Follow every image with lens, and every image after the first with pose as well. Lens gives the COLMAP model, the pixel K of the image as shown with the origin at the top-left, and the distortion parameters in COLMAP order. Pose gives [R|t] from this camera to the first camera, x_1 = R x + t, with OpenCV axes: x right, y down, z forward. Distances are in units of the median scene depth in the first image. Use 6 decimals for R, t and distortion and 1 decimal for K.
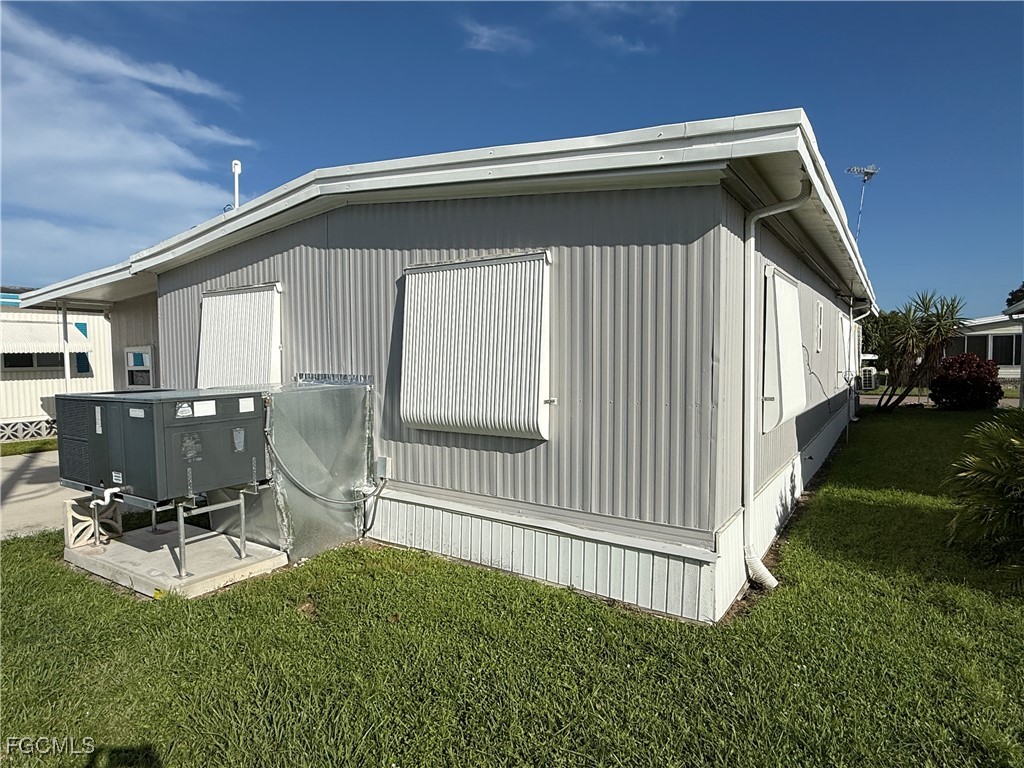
lens RADIAL K [[570.5, 0, 512.0], [0, 570.5, 384.0], [0, 0, 1]] dist [0.000069, 0.000009]
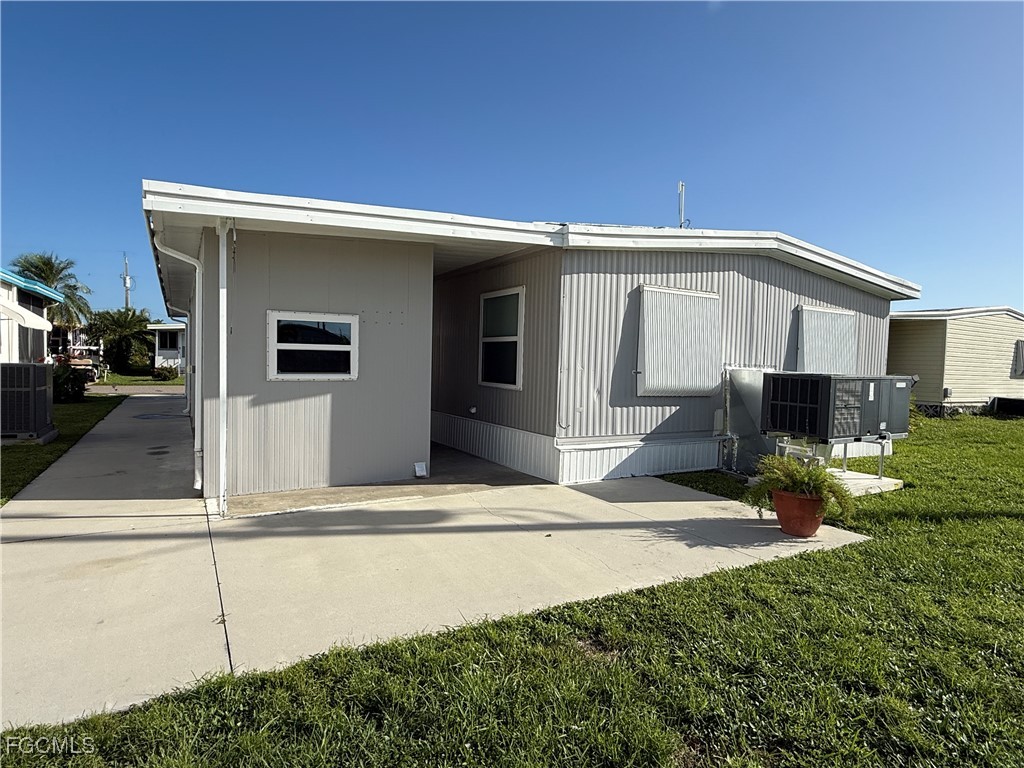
lens RADIAL K [[570.5, 0, 512.0], [0, 570.5, 384.0], [0, 0, 1]] dist [0.000069, 0.000009]
pose [[0.438922, -0.015741, 0.898387, -2.051753], [0.011468, 0.999863, 0.011916, 0.010190], [-0.898452, 0.005072, 0.439042, 0.967150]]
